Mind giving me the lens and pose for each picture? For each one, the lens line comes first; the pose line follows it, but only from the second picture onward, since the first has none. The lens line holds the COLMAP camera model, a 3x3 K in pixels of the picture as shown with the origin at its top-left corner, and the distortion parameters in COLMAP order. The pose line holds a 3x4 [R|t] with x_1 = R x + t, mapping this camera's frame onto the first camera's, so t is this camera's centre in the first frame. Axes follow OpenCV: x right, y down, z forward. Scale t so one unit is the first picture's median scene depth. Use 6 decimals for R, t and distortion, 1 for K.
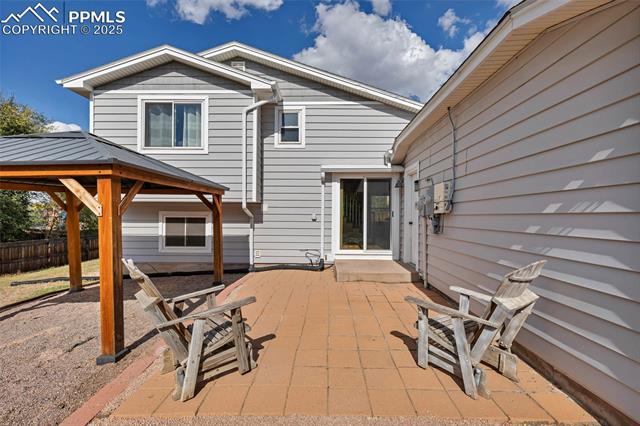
lens RADIAL K [[296.5, 0, 318.1], [0, 296.5, 215.0], [0, 0, 1]] dist [0.001105, -0.000408]
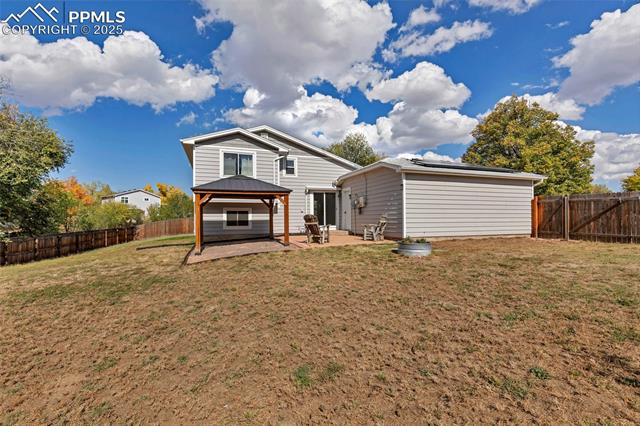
lens RADIAL K [[296.5, 0, 321.7], [0, 296.5, 214.1], [0, 0, 1]] dist [0.001105, -0.000408]
pose [[0.931900, -0.005731, 0.362671, -0.673475], [0.012732, 0.999776, -0.016915, 0.072703], [-0.362492, 0.020380, 0.931764, -1.052837]]
